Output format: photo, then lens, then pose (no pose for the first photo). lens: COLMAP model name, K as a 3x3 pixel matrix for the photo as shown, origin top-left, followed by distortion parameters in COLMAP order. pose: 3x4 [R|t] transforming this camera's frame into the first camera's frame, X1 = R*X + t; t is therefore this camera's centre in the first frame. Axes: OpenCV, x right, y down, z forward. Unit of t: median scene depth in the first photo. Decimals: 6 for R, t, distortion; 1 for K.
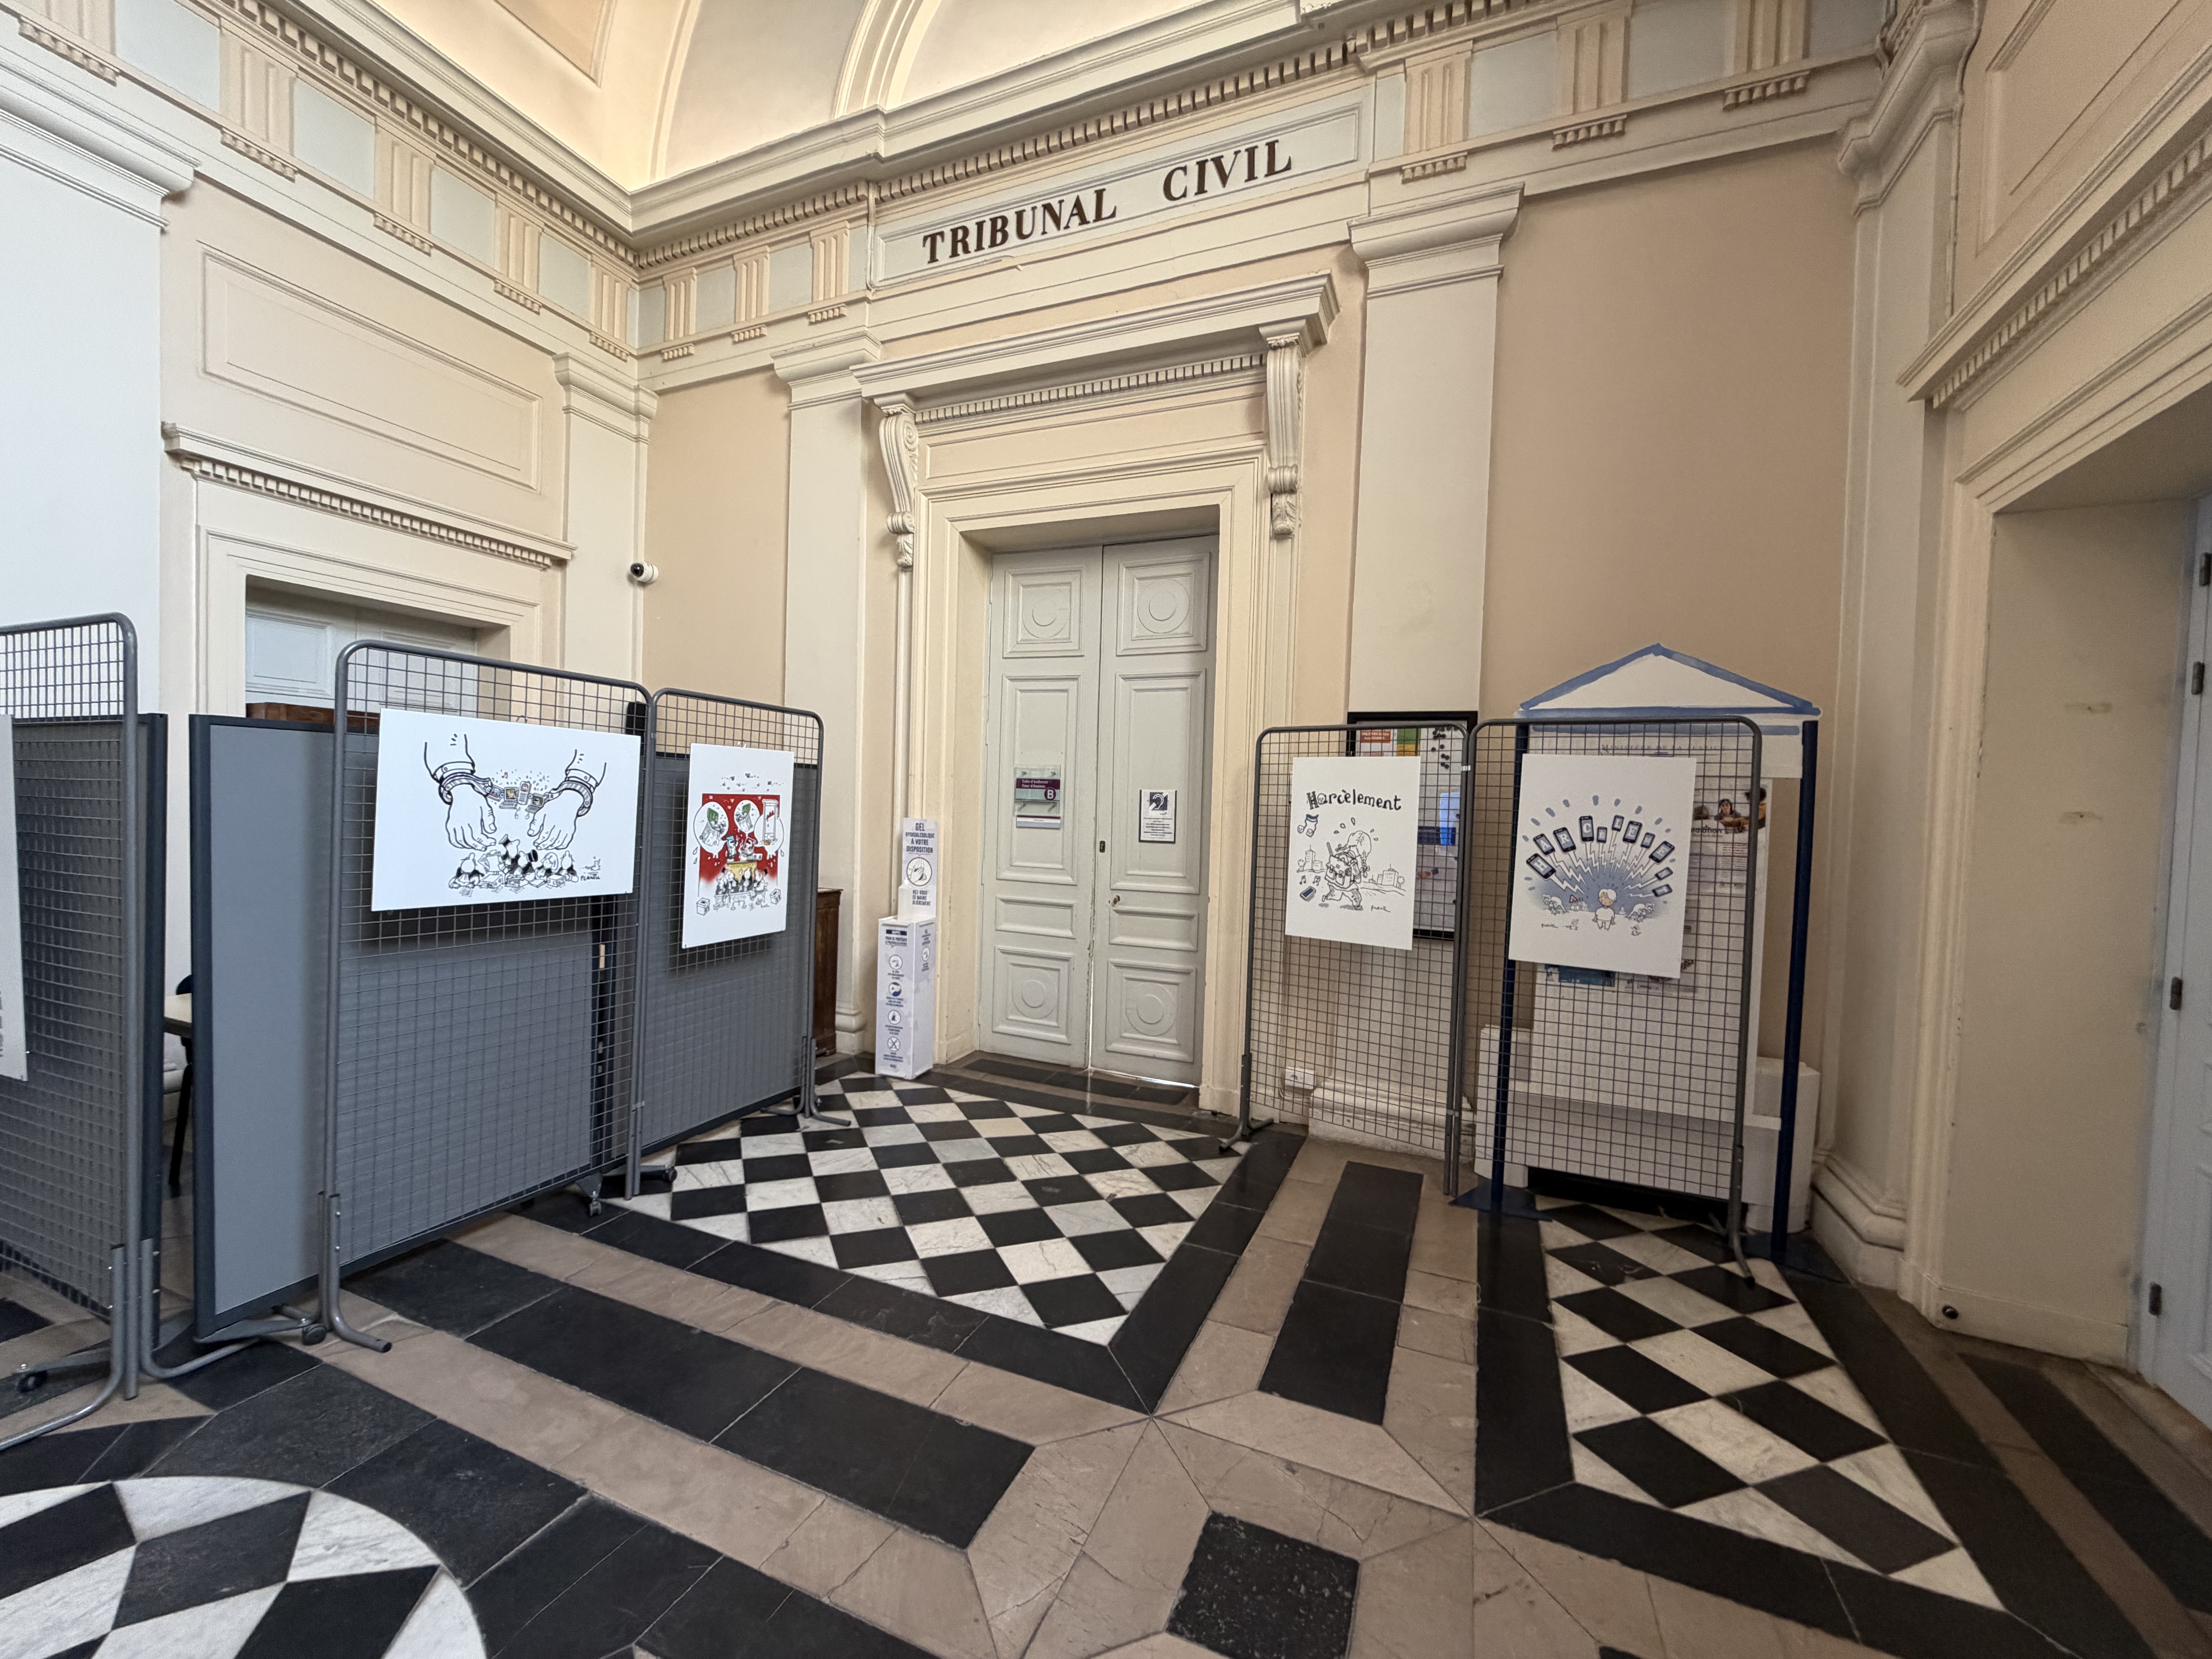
lens RADIAL K [[884.2, 0, 1095.8], [0, 884.2, 829.4], [0, 0, 1]] dist [-0.002616, -0.000263]
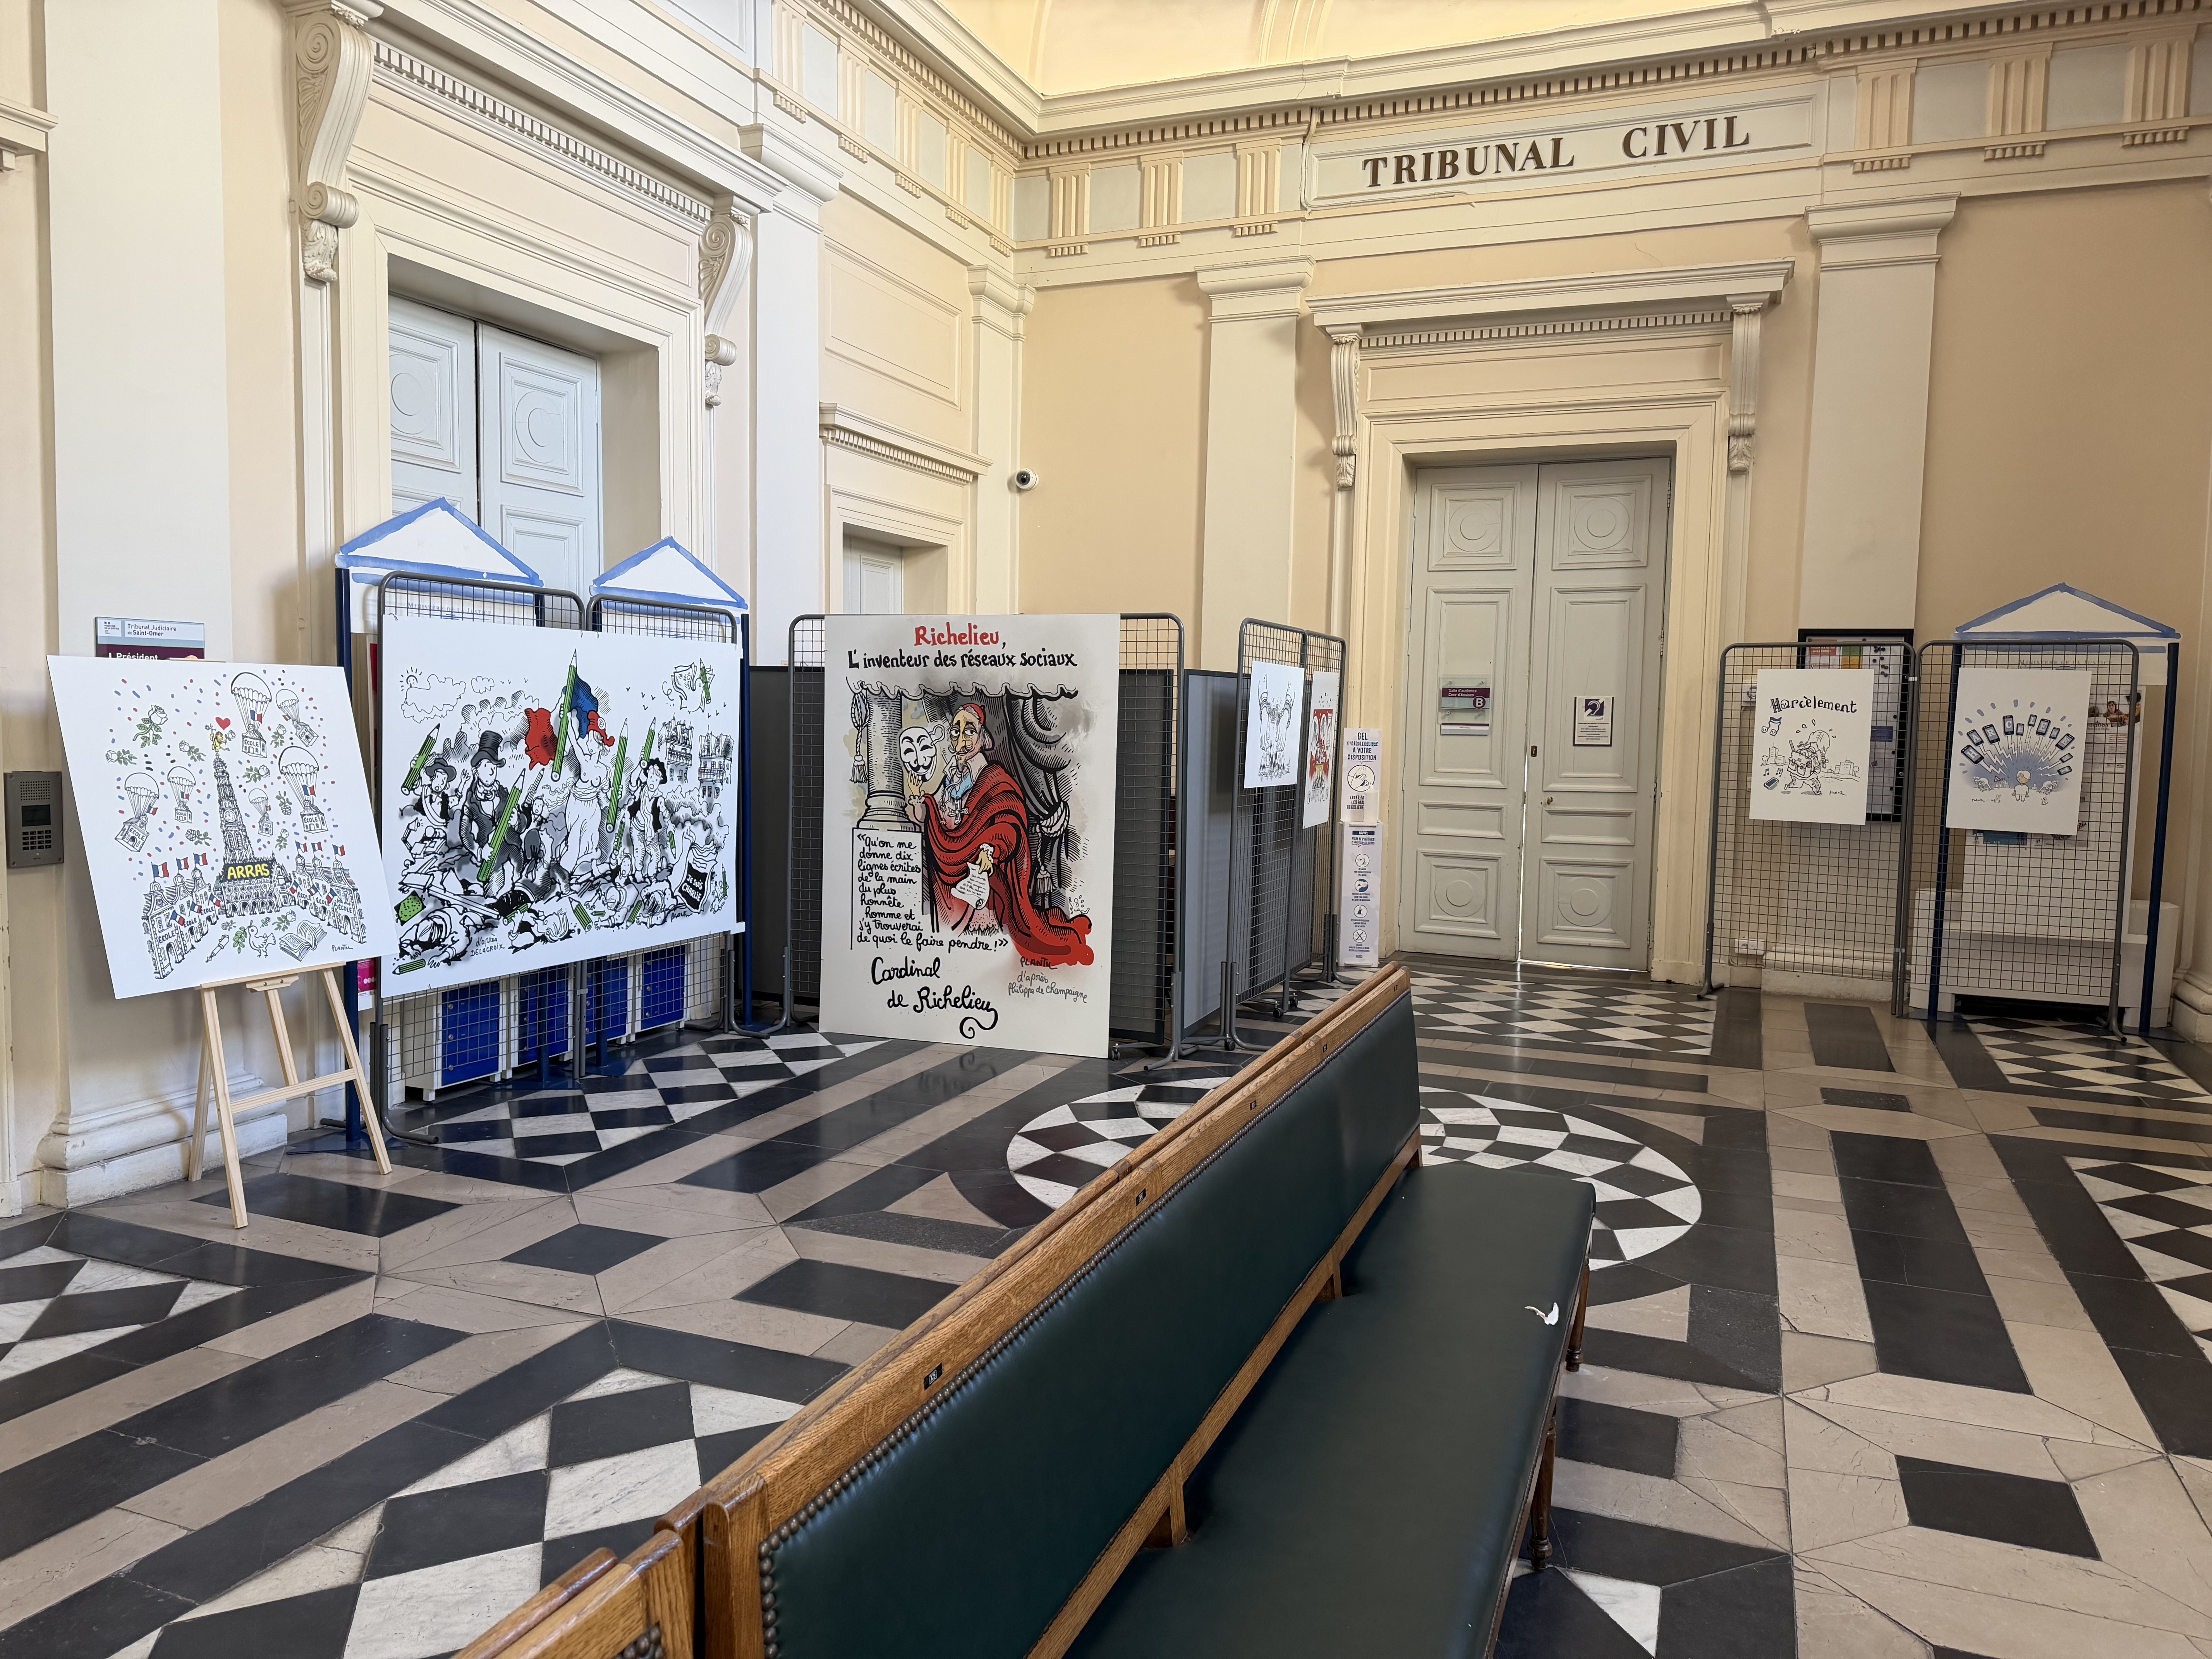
lens RADIAL K [[1555.3, 0, 1104.6], [0, 1555.3, 831.6], [0, 0, 1]] dist [0.023056, -0.019790]
pose [[0.999022, -0.021154, 0.038839, -0.692238], [0.018949, 0.998235, 0.056278, 0.001022], [-0.039961, -0.055487, 0.997659, -1.002524]]
